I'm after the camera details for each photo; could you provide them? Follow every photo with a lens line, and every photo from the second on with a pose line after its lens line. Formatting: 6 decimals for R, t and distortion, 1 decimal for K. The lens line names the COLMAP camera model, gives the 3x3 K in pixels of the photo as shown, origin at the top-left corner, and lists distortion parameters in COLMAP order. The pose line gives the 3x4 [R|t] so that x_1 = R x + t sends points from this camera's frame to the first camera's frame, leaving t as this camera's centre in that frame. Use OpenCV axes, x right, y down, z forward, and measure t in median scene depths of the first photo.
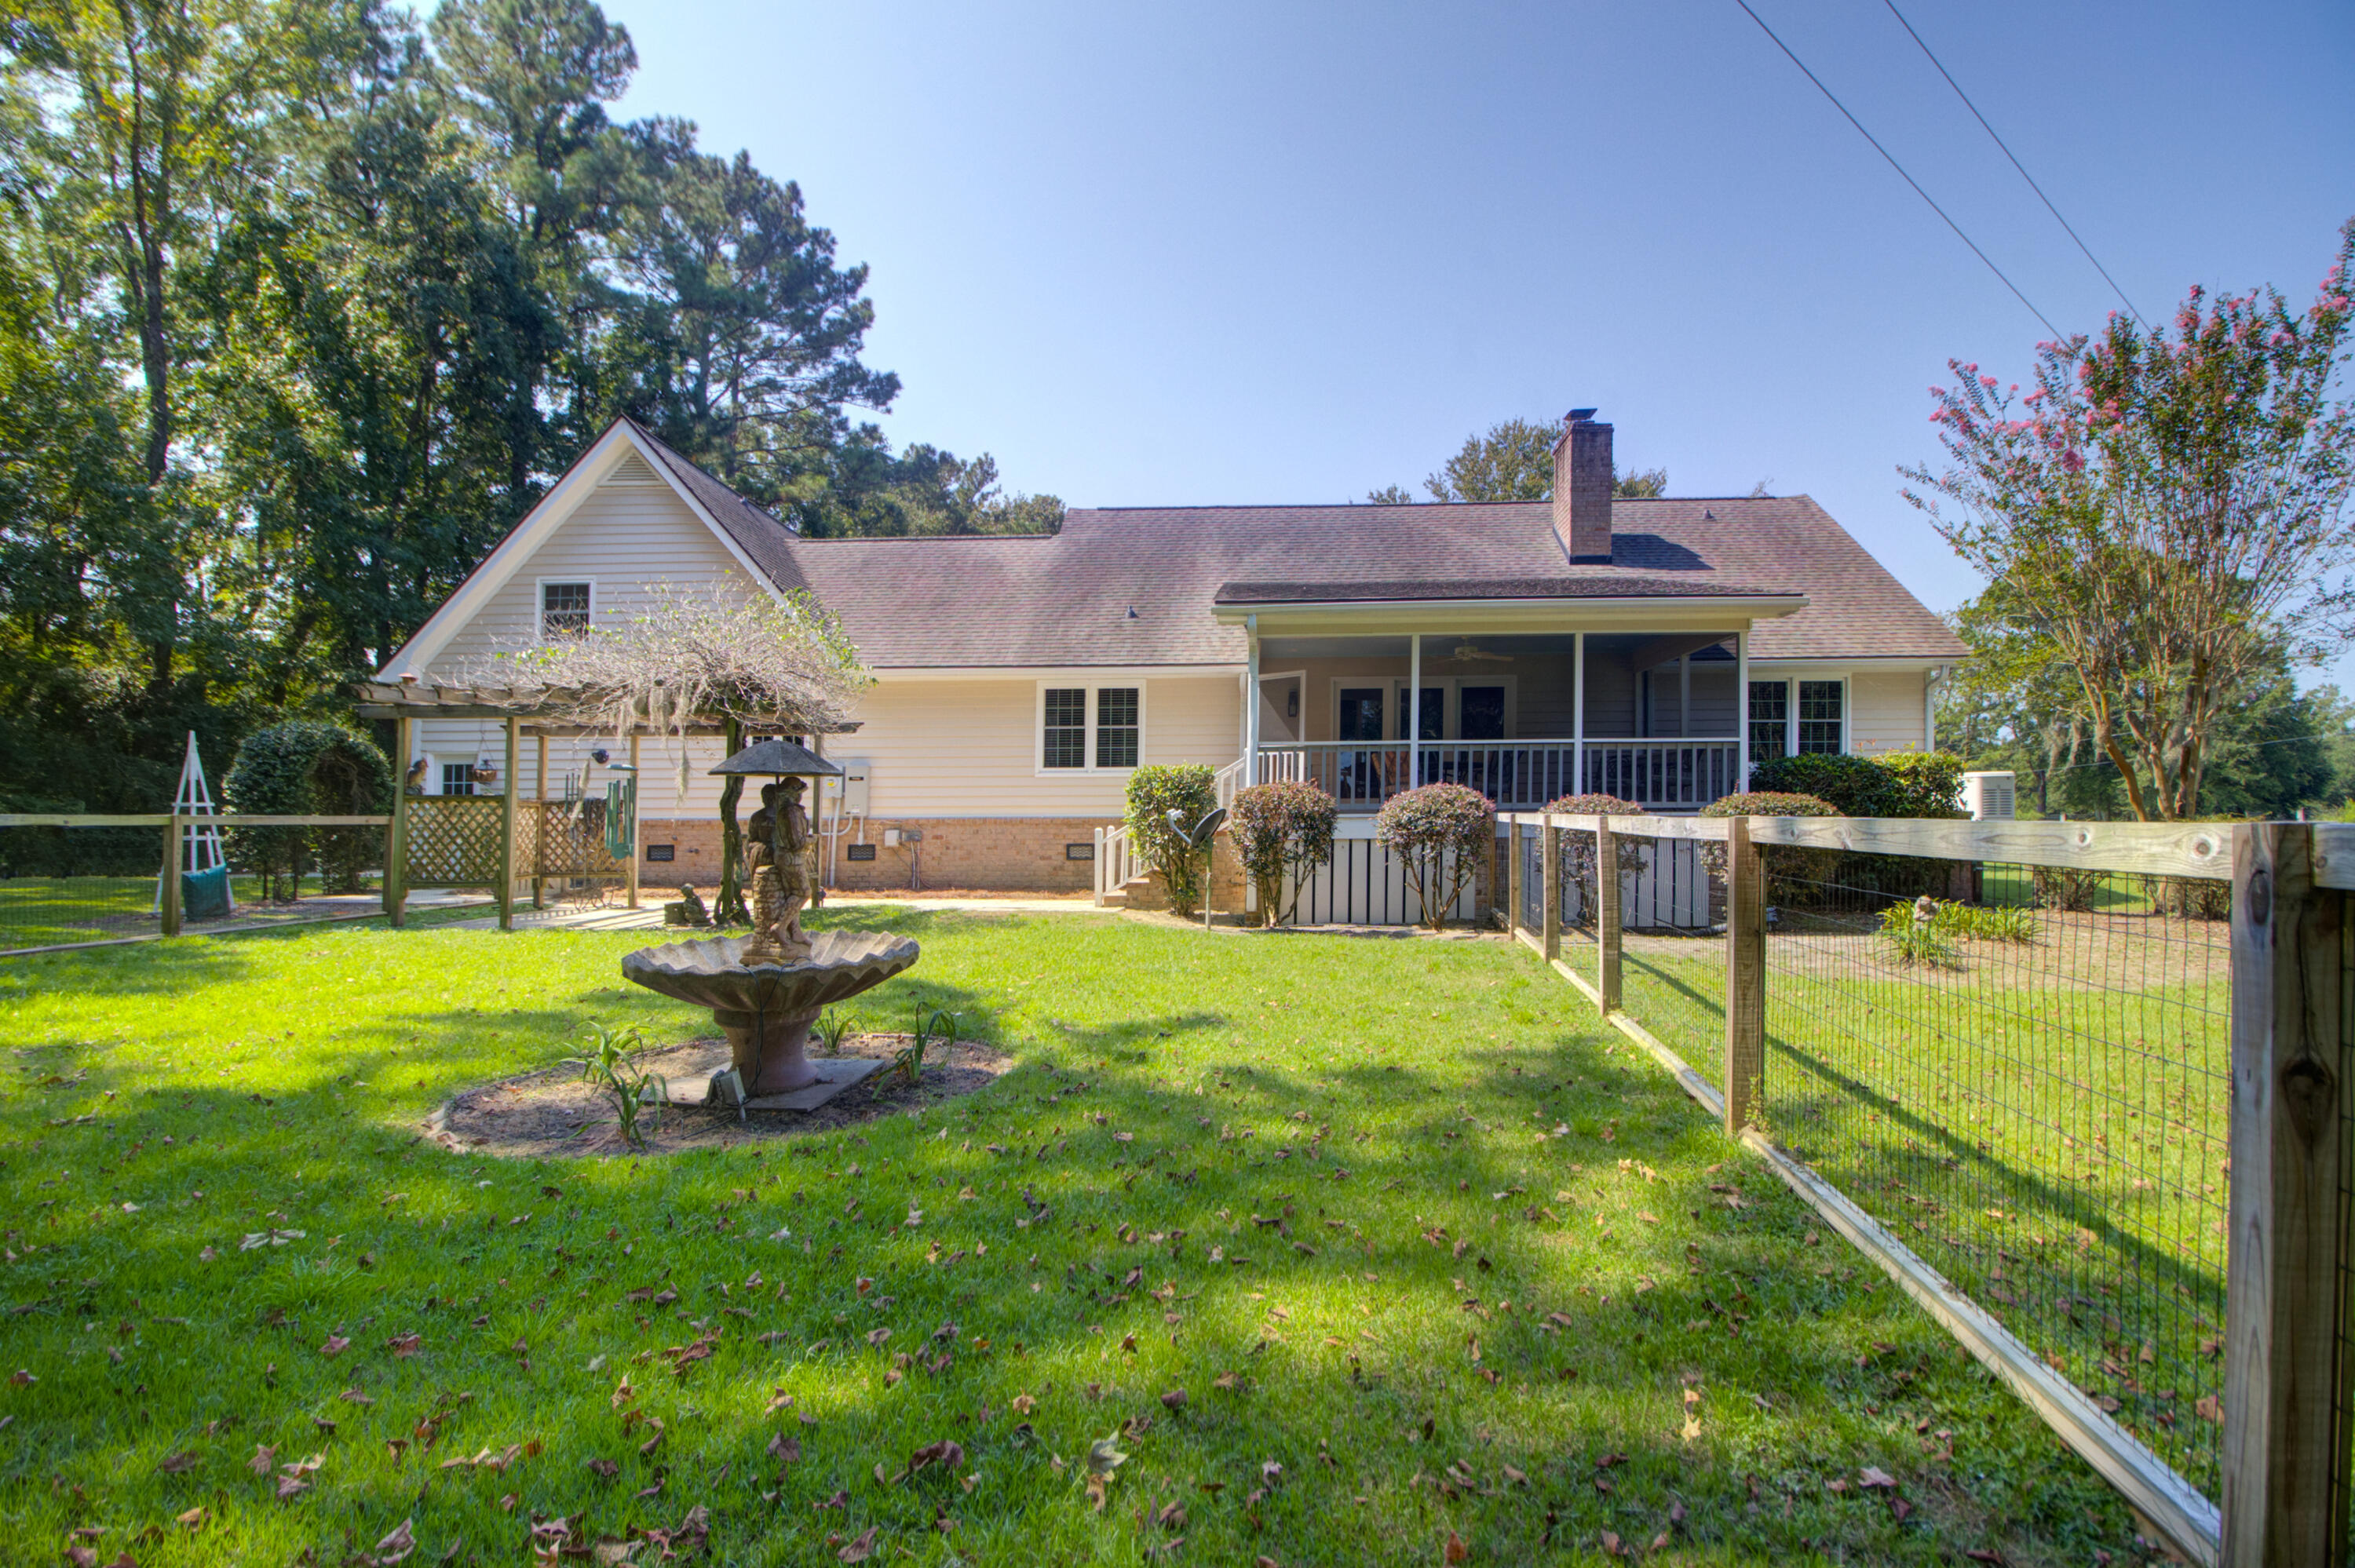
lens RADIAL K [[1096.8, 0, 1177.4], [0, 1096.8, 821.4], [0, 0, 1]] dist [-0.026637, 0.000142]
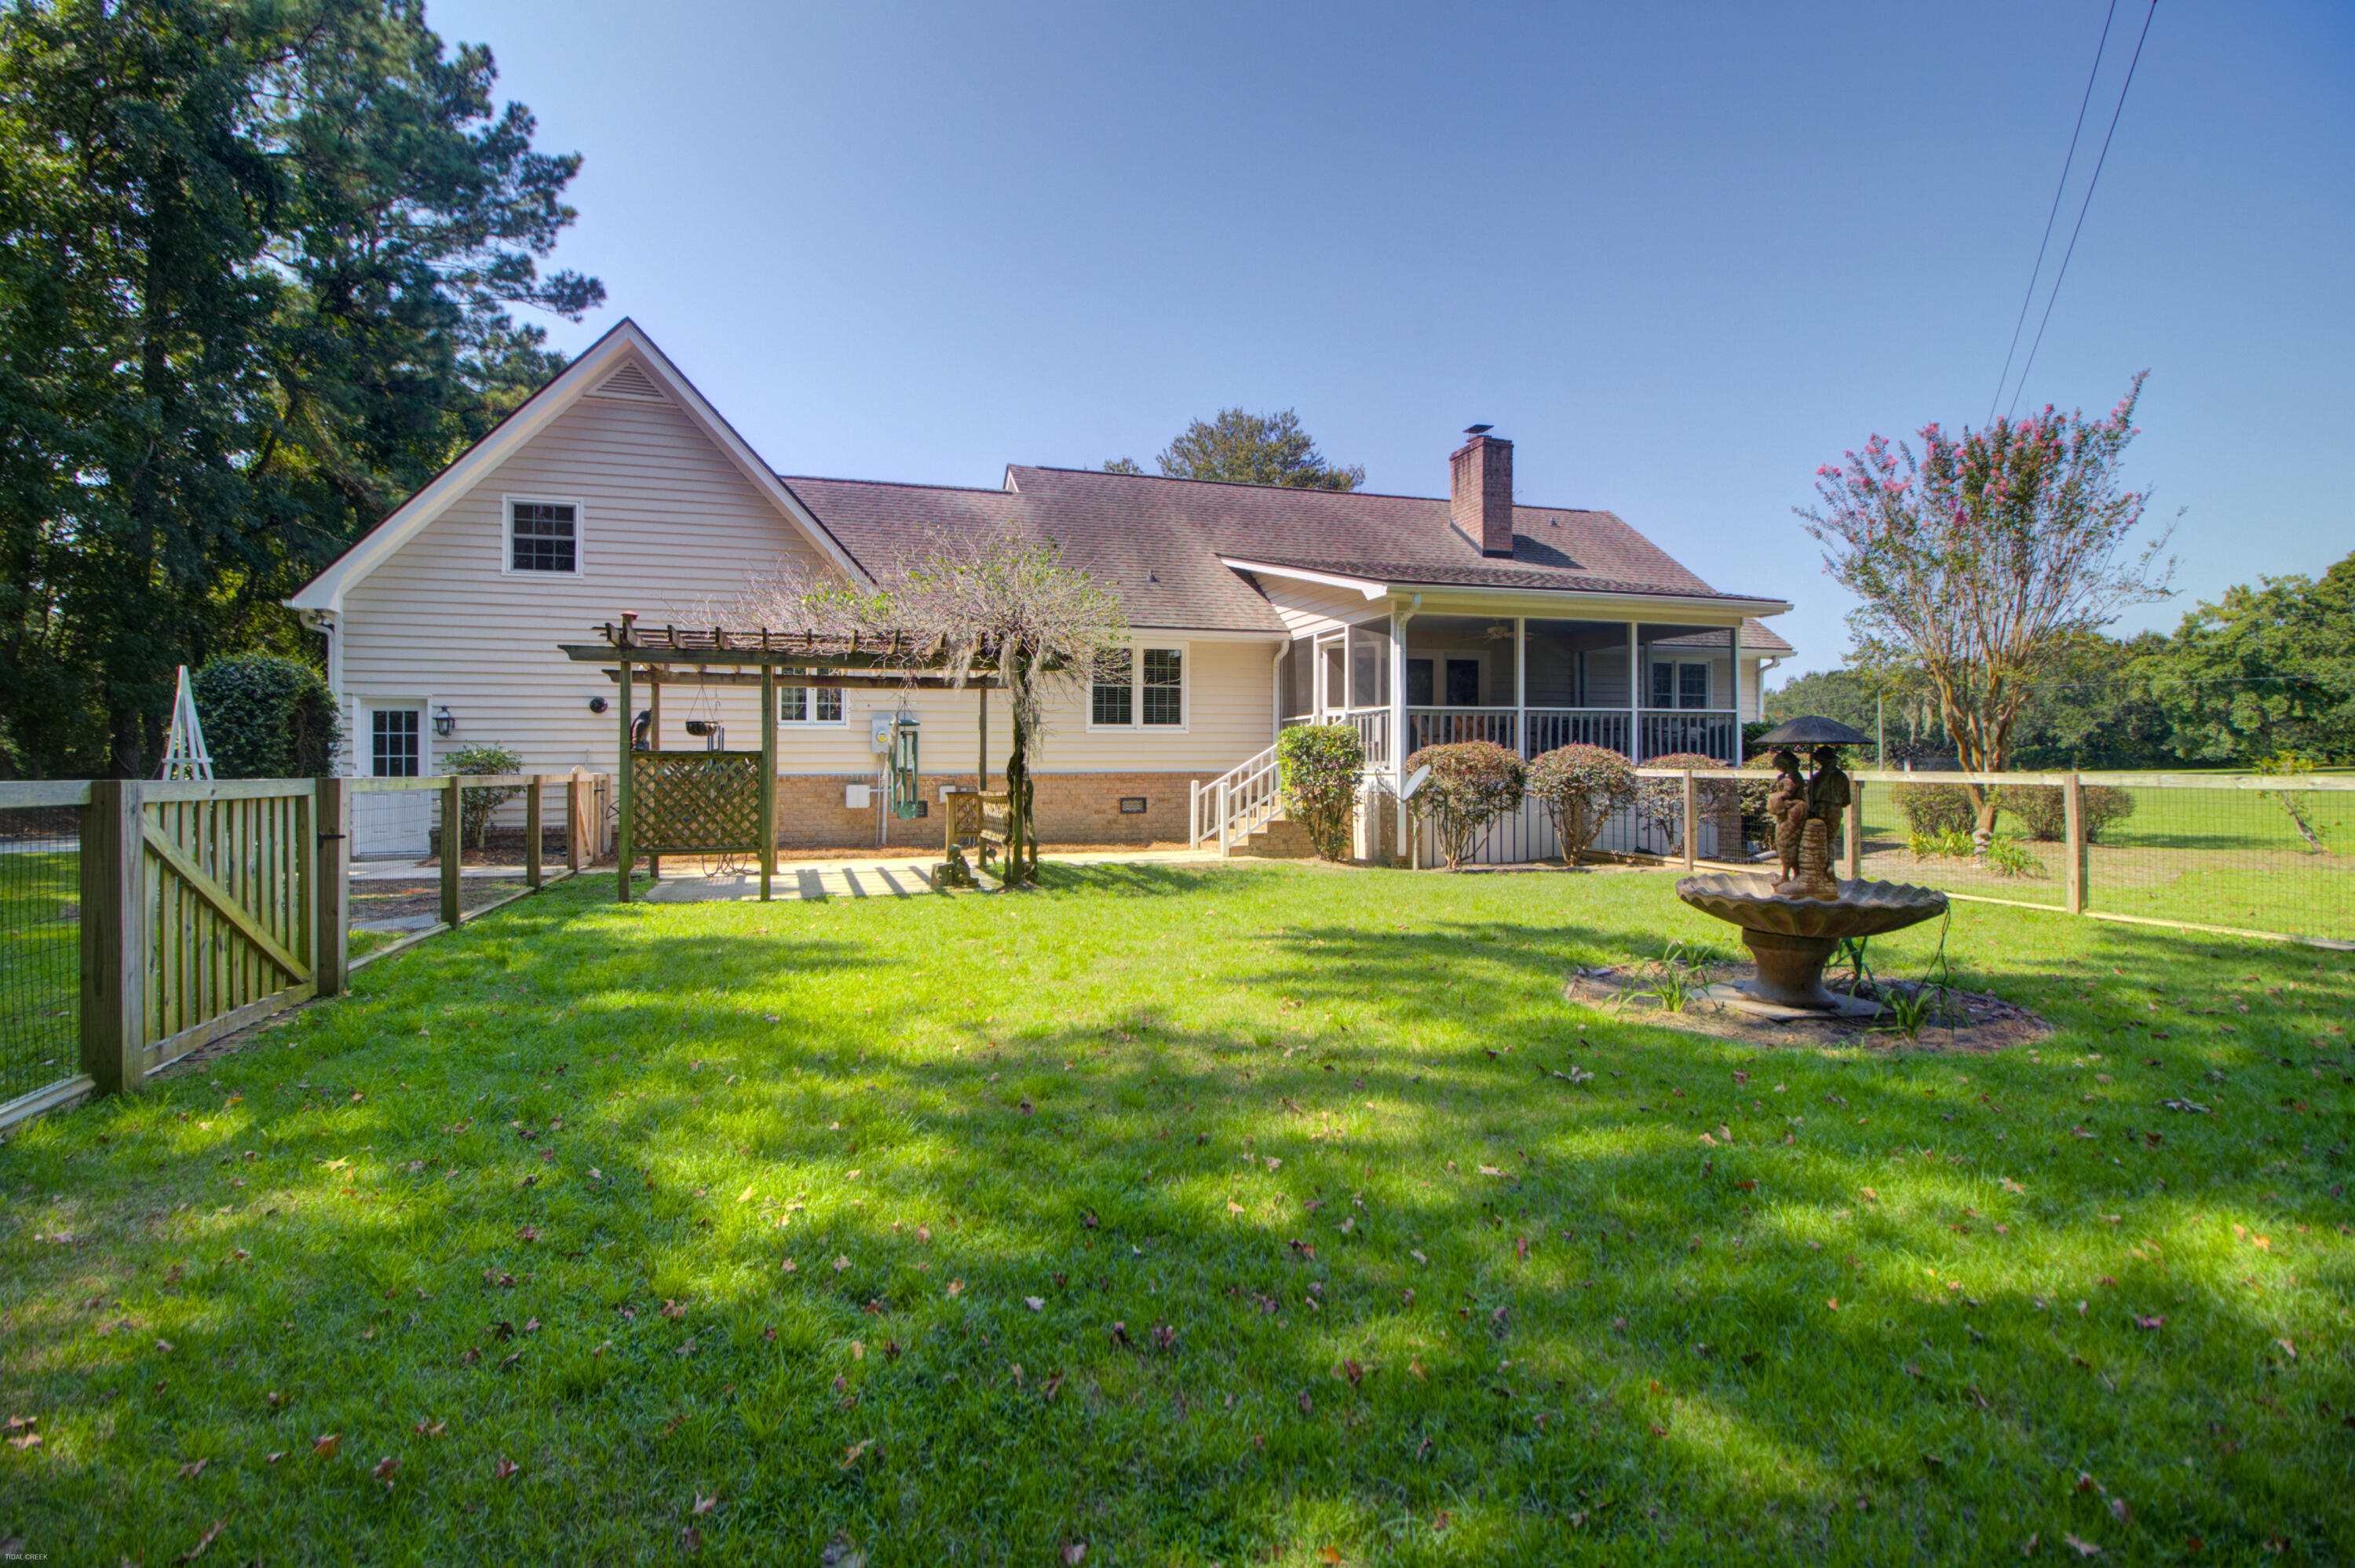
lens RADIAL K [[1072.4, 0, 1177.5], [0, 1072.4, 784.0], [0, 0, 1]] dist [-0.028478, -0.000561]
pose [[0.936642, -0.007121, 0.350215, -0.392788], [0.003800, 0.999941, 0.010168, -0.002806], [-0.350267, -0.008193, 0.936614, 0.032447]]
